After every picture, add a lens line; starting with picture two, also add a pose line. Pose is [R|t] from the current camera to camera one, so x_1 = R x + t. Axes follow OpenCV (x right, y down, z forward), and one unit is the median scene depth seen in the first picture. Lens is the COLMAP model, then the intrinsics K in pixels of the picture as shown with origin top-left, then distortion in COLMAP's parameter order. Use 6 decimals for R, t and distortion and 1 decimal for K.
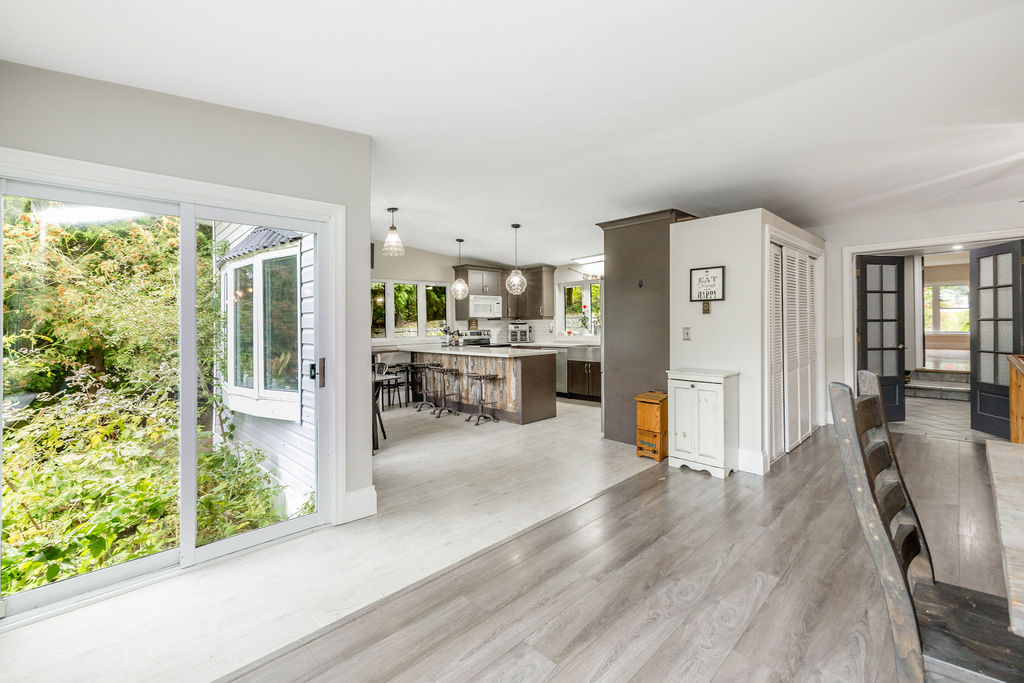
lens RADIAL K [[434.8, 0, 510.4], [0, 434.8, 315.4], [0, 0, 1]] dist [-0.001197, -0.000305]
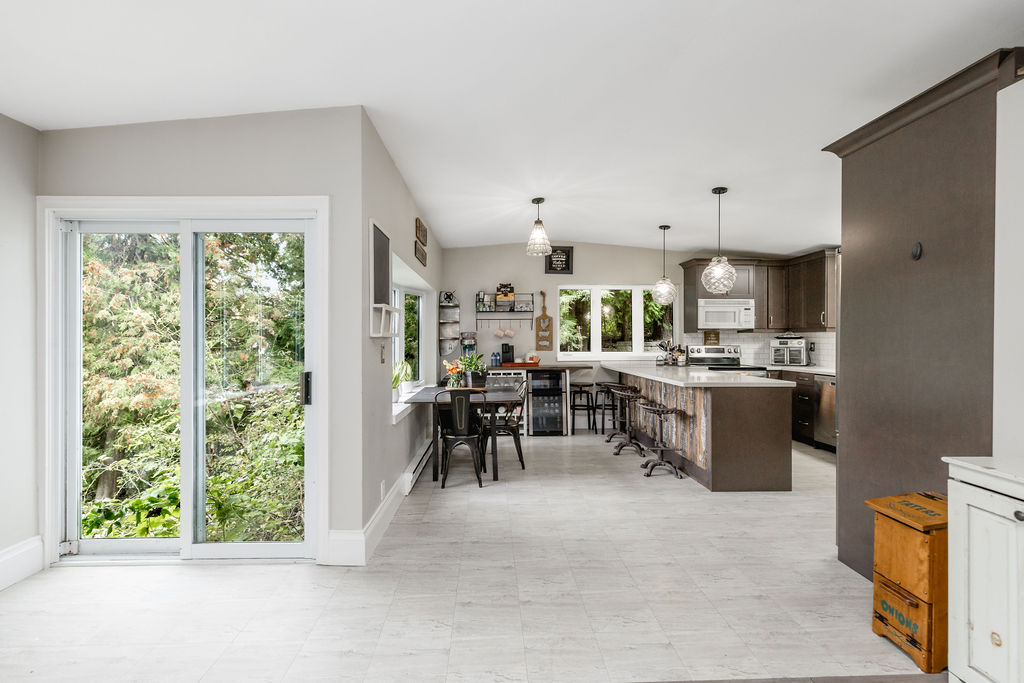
lens RADIAL K [[432.3, 0, 508.4], [0, 432.3, 334.6], [0, 0, 1]] dist [0.001148, 0.000270]
pose [[0.741930, 0.006339, -0.670447, 0.228277], [0.003581, 0.999904, 0.013417, 0.004917], [0.670468, -0.012355, 0.741836, 0.302256]]
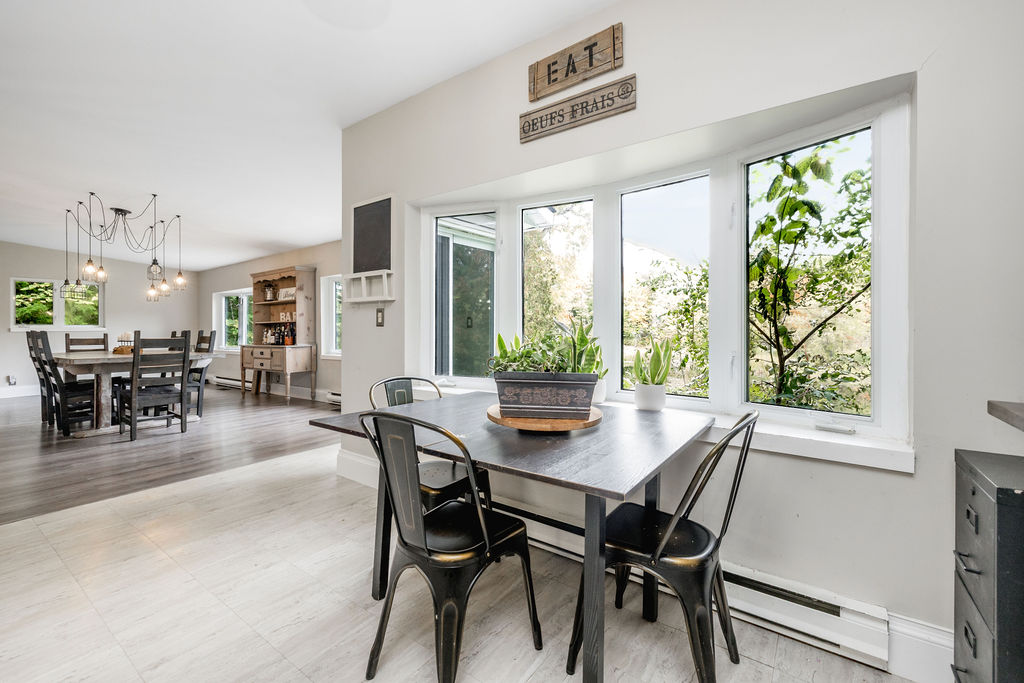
lens RADIAL K [[432.3, 0, 508.4], [0, 432.3, 334.6], [0, 0, 1]] dist [0.001148, 0.000270]
pose [[-0.985546, 0.015309, -0.168714, -0.288542], [0.016030, 0.999867, -0.002913, 0.058060], [0.168647, -0.005576, -0.985661, 1.120632]]
